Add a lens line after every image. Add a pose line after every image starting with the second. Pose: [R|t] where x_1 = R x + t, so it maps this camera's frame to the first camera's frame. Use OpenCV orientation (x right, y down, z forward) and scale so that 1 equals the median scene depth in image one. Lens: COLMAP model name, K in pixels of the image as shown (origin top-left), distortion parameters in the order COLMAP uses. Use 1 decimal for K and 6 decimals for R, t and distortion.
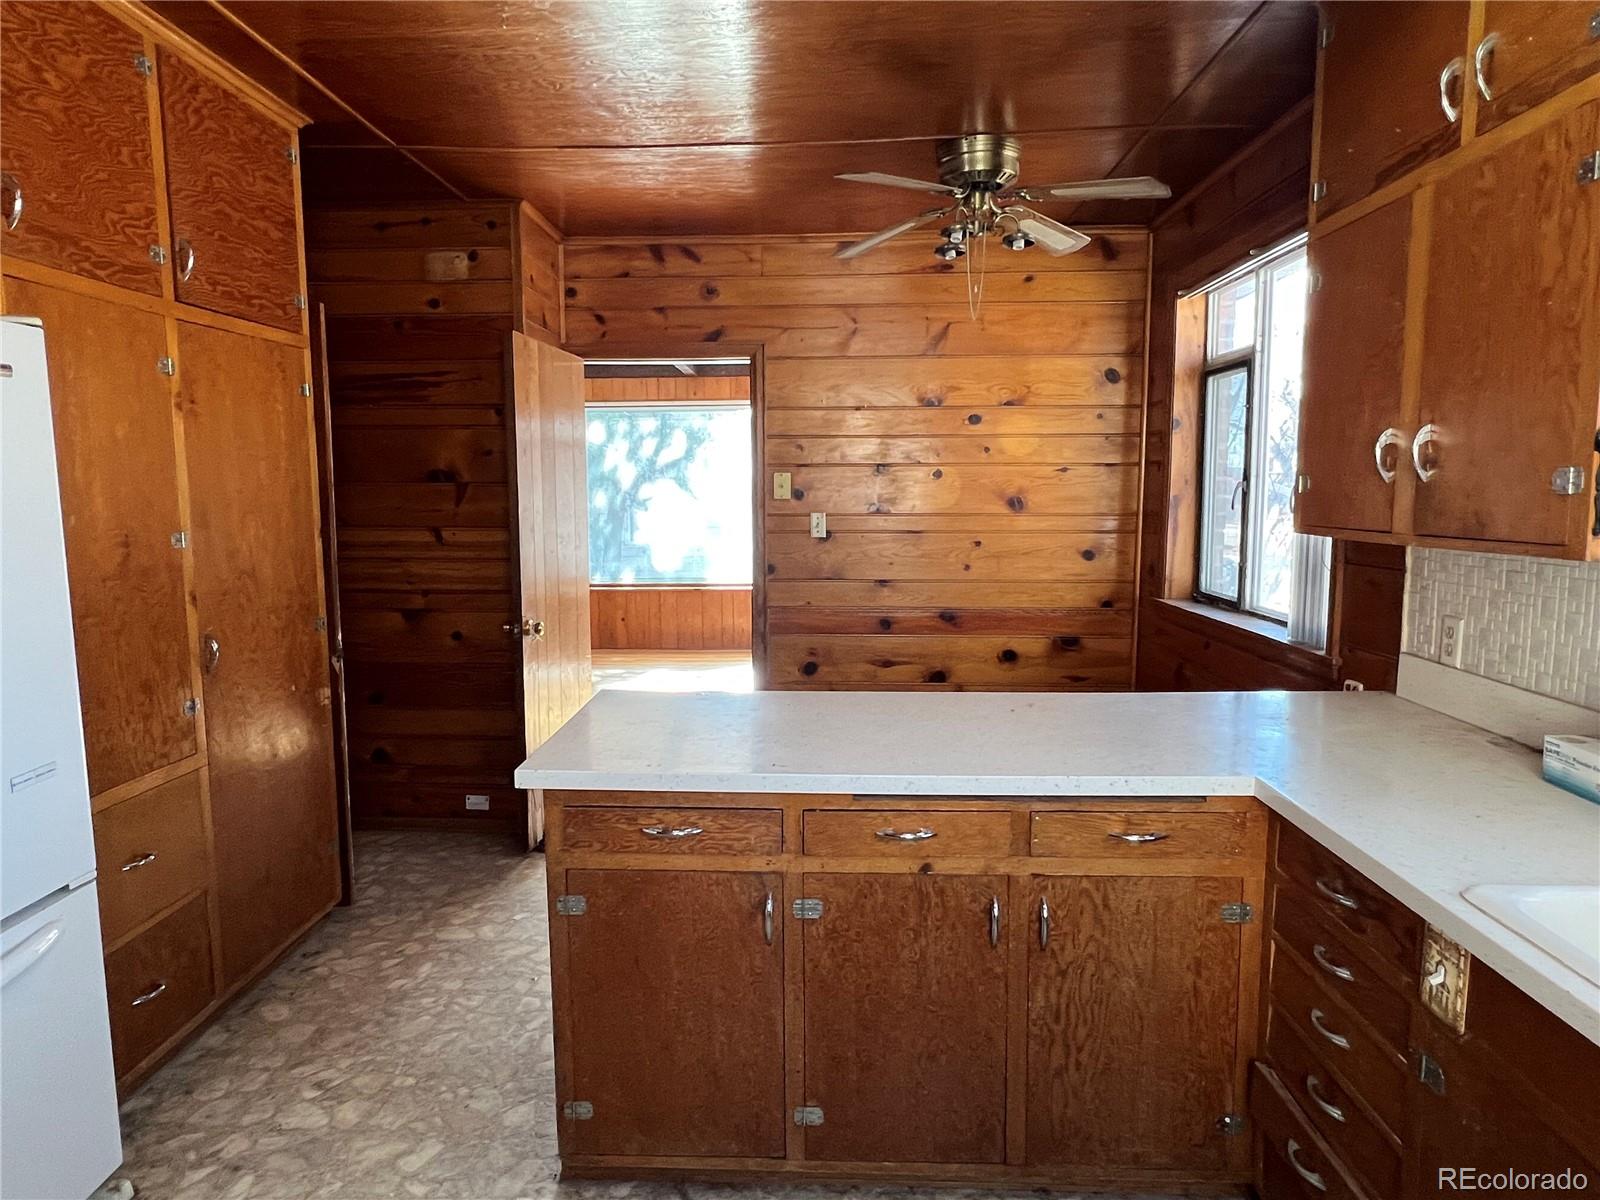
lens RADIAL K [[963.3, 0, 787.7], [0, 963.3, 594.3], [0, 0, 1]] dist [0.001549, -0.001122]
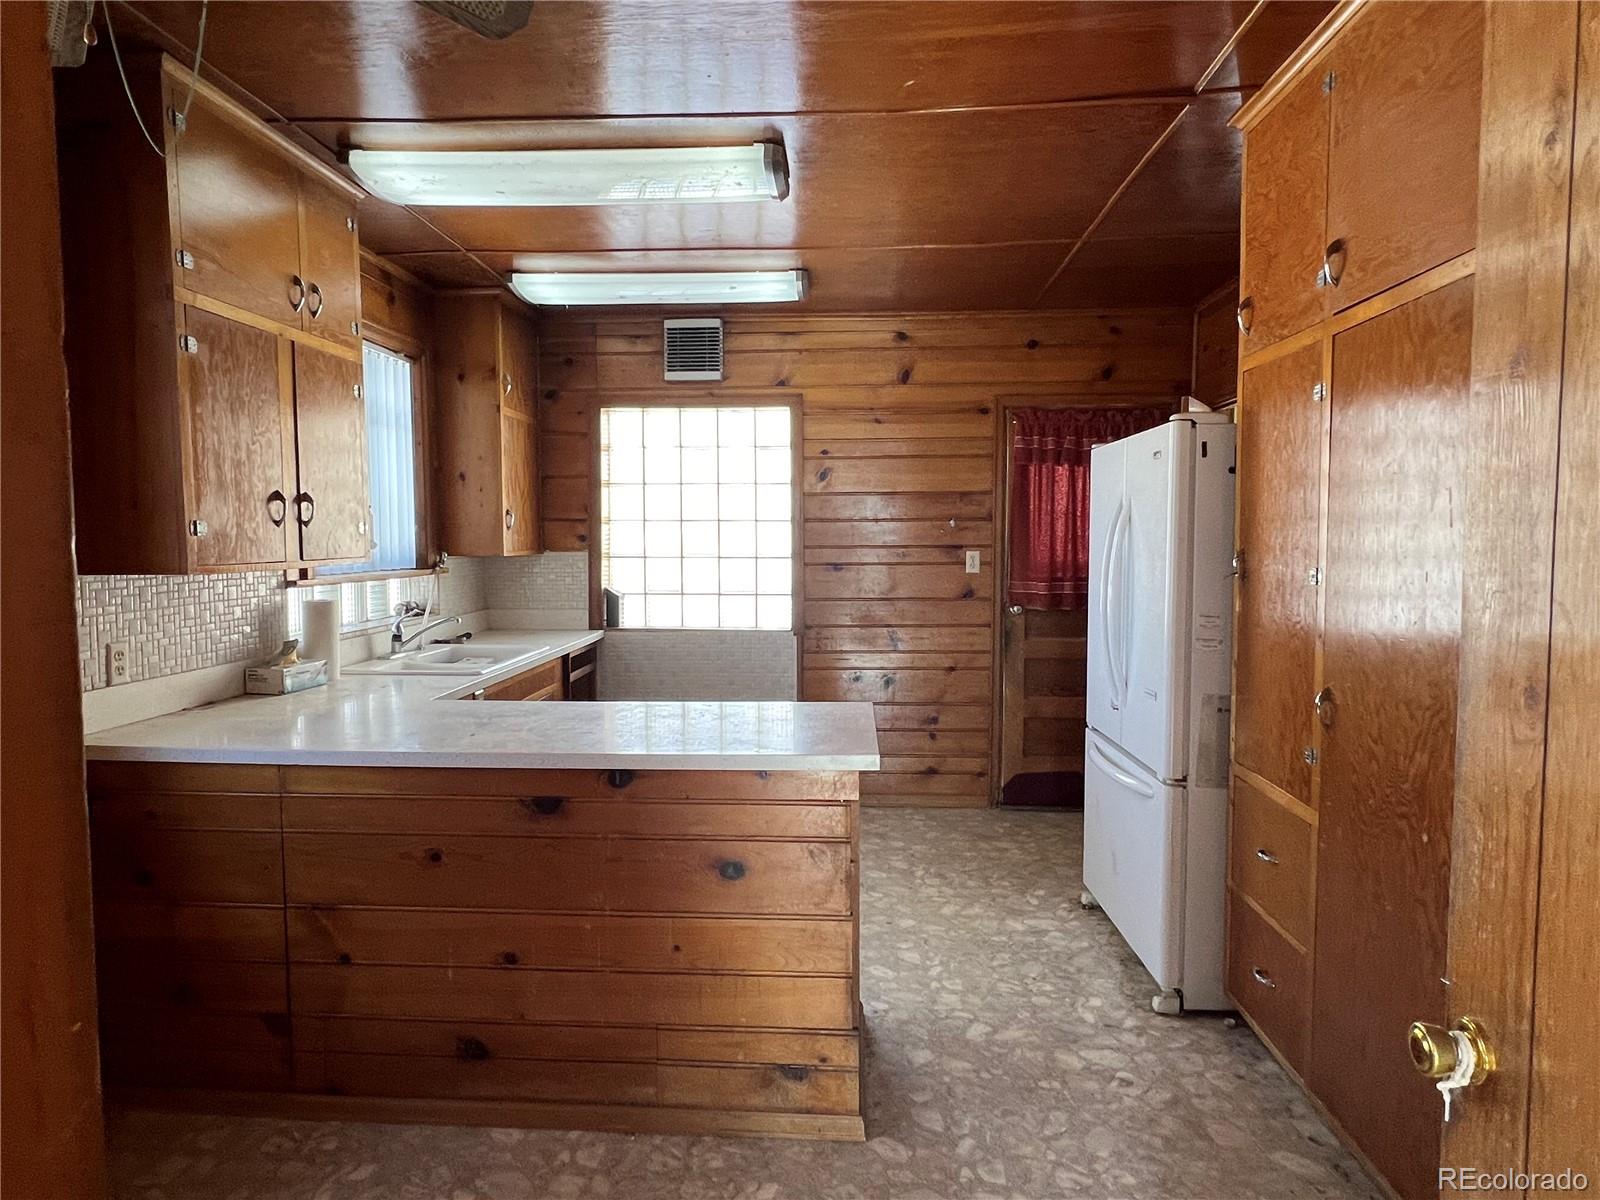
lens RADIAL K [[963.3, 0, 787.7], [0, 963.3, 594.3], [0, 0, 1]] dist [0.001549, -0.001122]
pose [[-0.999661, 0.006559, 0.025181, -0.124163], [0.010909, 0.984203, 0.176710, -0.186737], [-0.023624, 0.176925, -0.983941, 1.714394]]
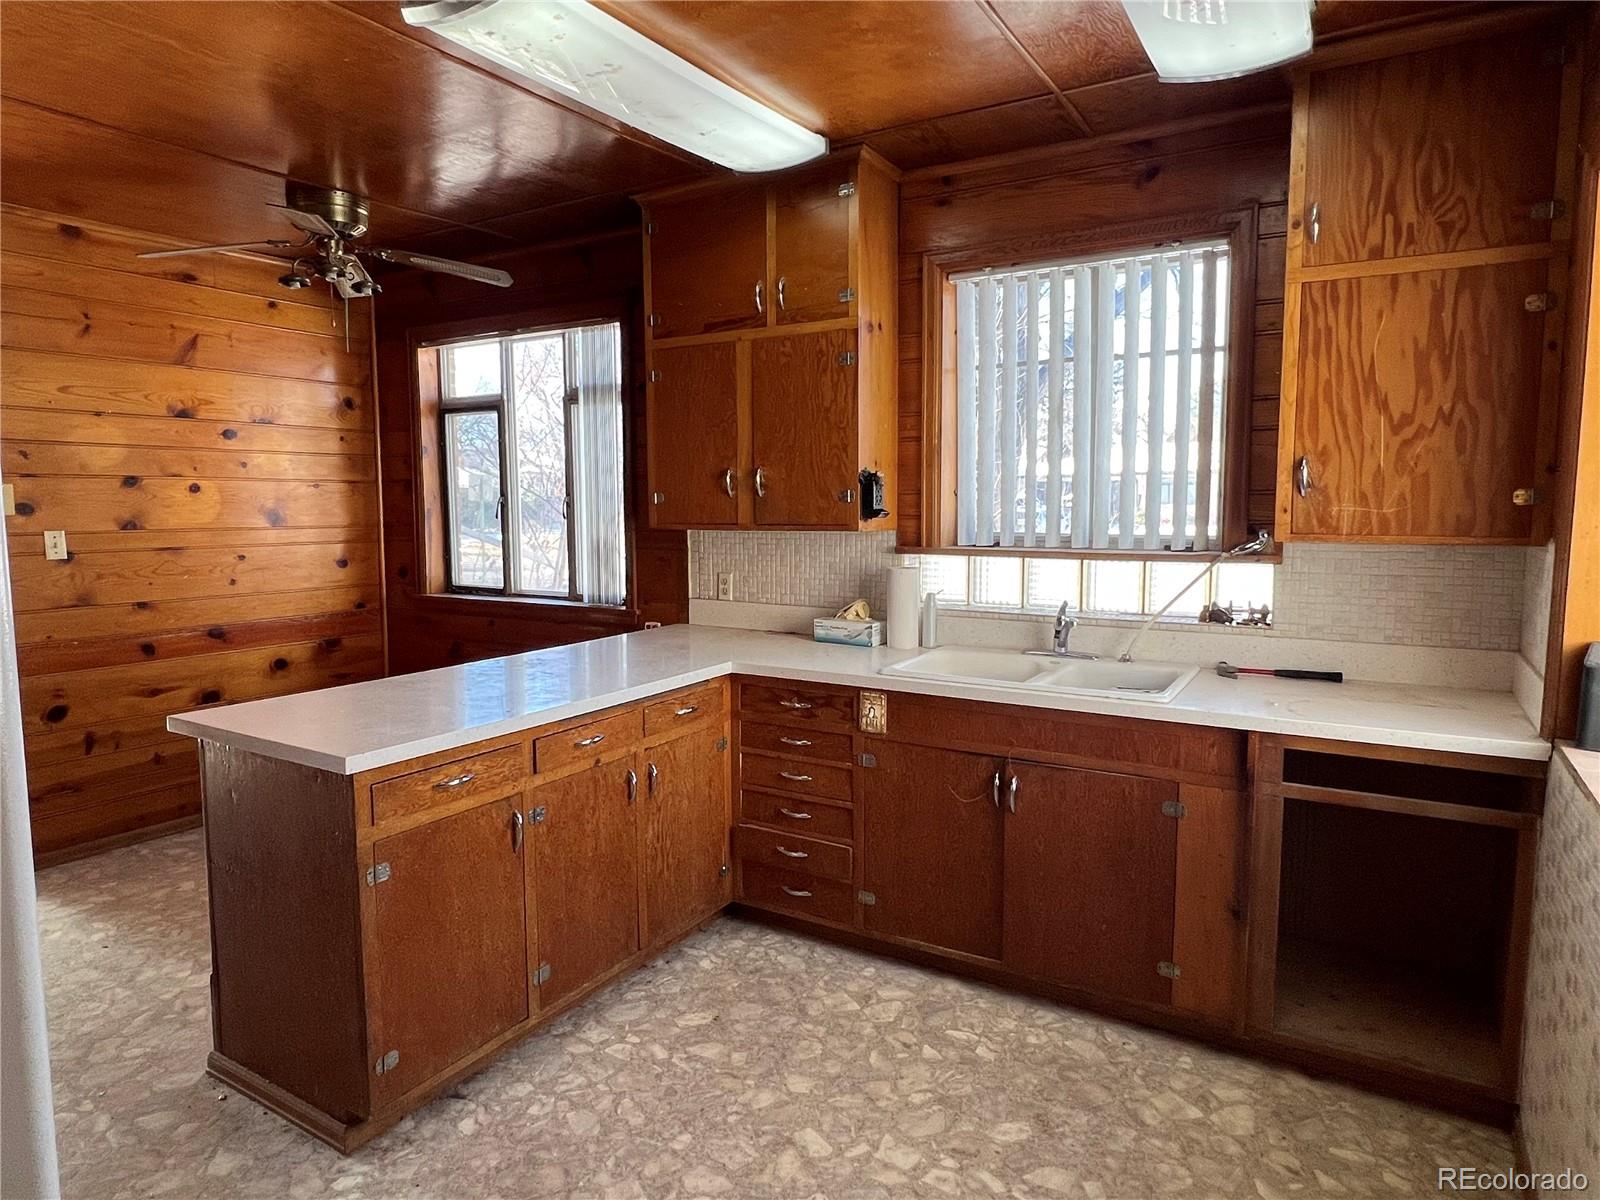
lens RADIAL K [[963.3, 0, 787.7], [0, 963.3, 594.3], [0, 0, 1]] dist [0.001549, -0.001122]
pose [[0.488907, -0.082307, 0.868444, -0.650454], [0.098902, 0.994350, 0.038561, 0.004971], [-0.866711, 0.067038, 0.494285, 0.016377]]
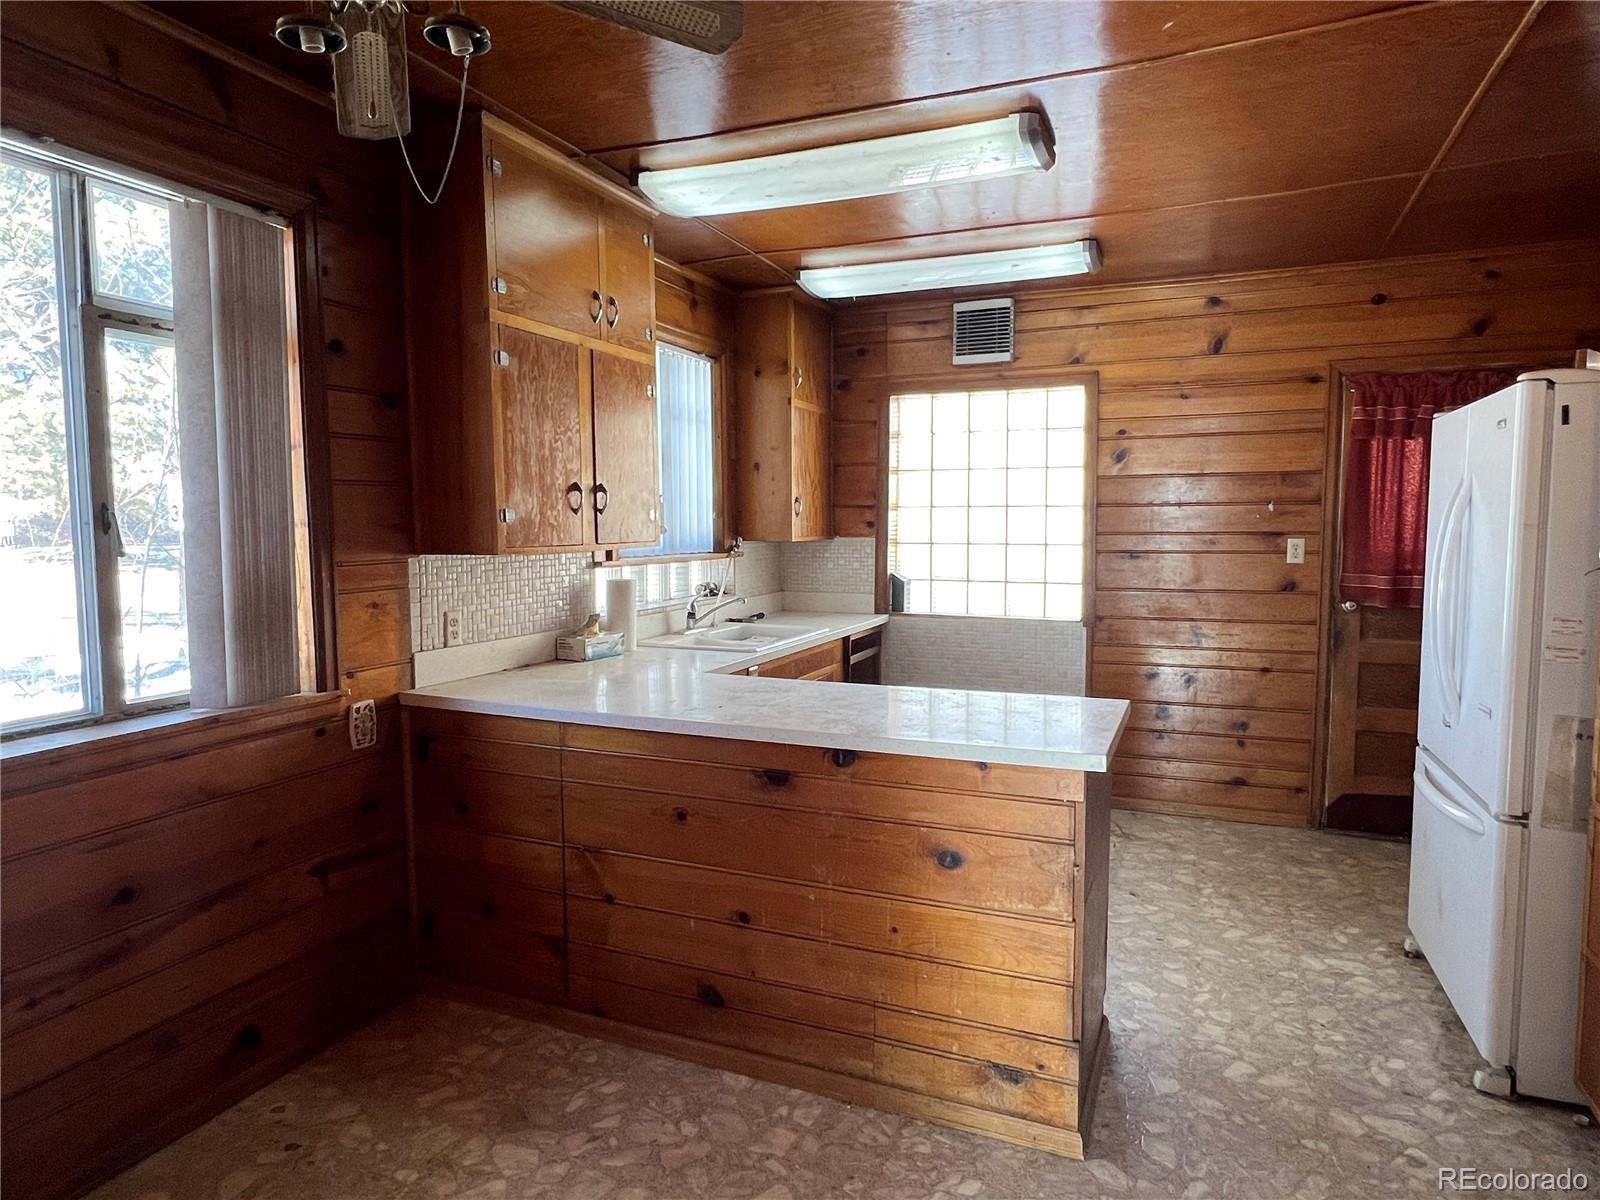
lens RADIAL K [[963.3, 0, 787.7], [0, 963.3, 594.3], [0, 0, 1]] dist [0.001549, -0.001122]
pose [[-0.932371, -0.018376, 0.361035, -0.218837], [0.050495, 0.982296, 0.180399, -0.184405], [-0.357958, 0.186429, -0.914937, 1.700151]]
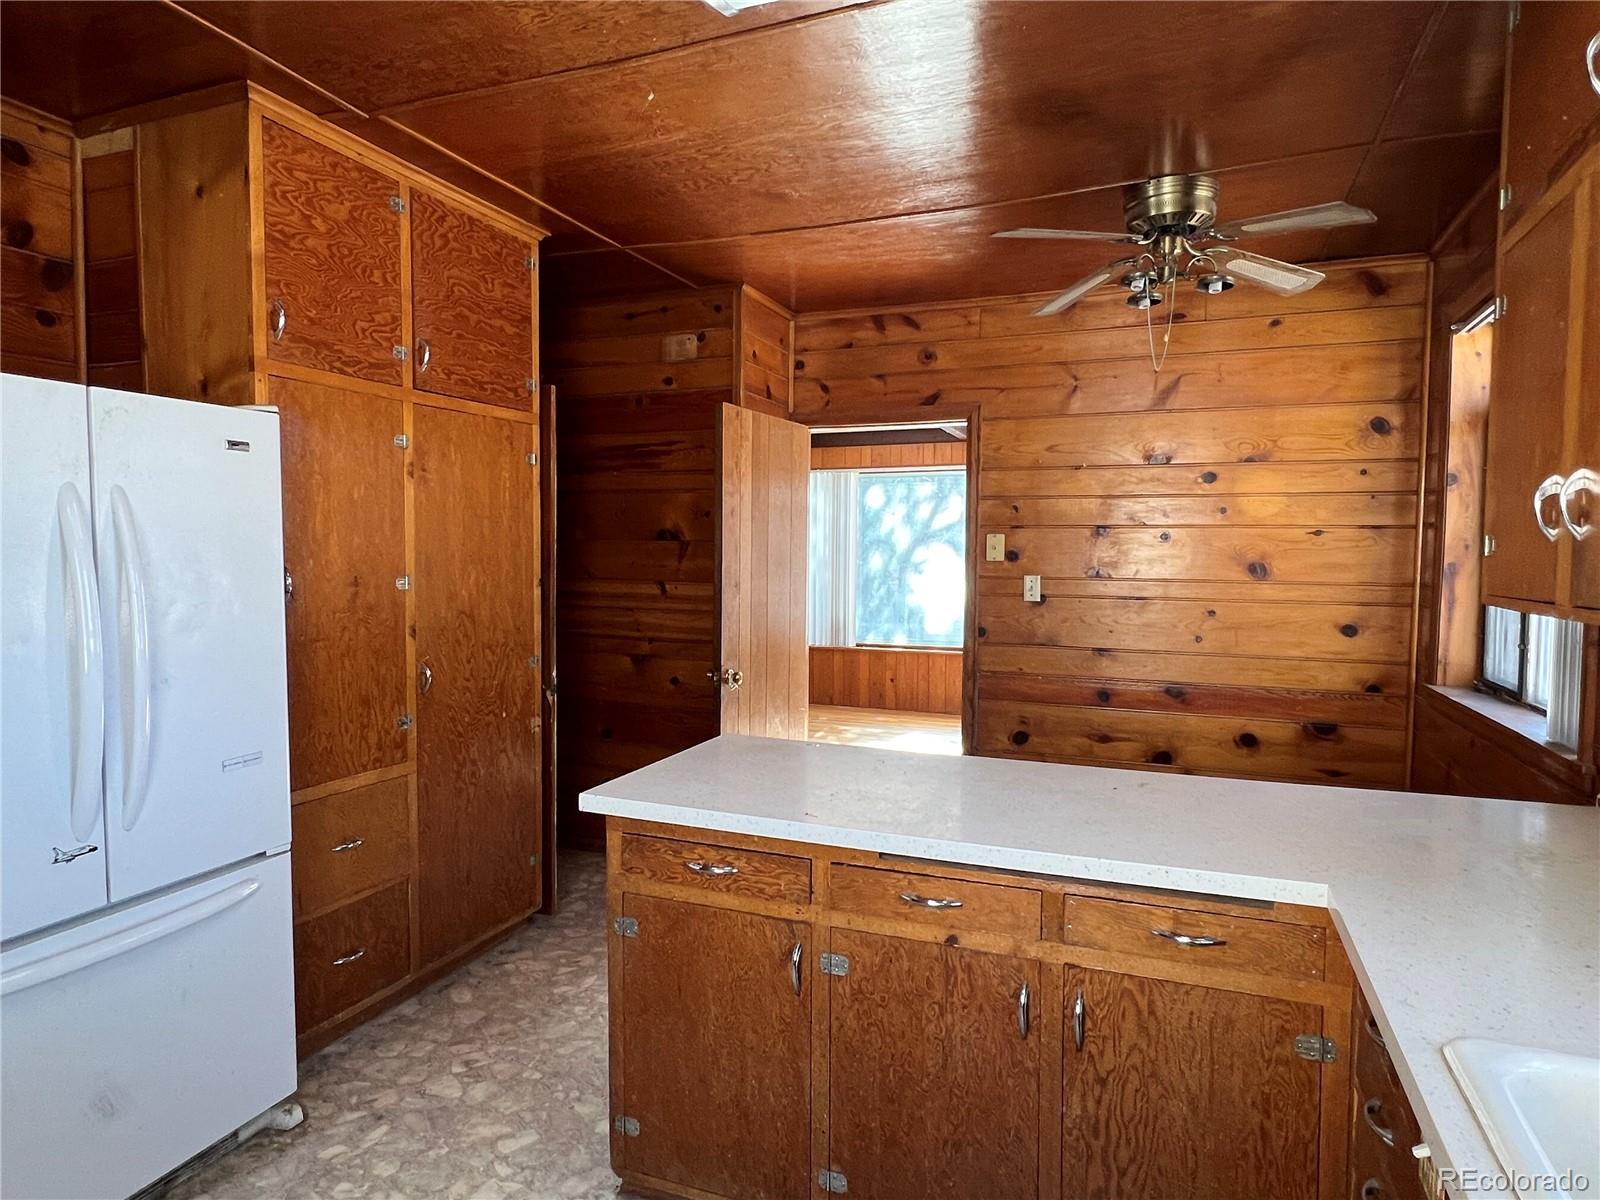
lens RADIAL K [[963.9, 0, 787.2], [0, 963.9, 601.6], [0, 0, 1]] dist [0.002555, -0.002040]
pose [[0.940782, 0.029354, -0.337740, 0.207260], [-0.049753, 0.997412, -0.051899, 0.005642], [0.335342, 0.065629, 0.939808, 0.018878]]
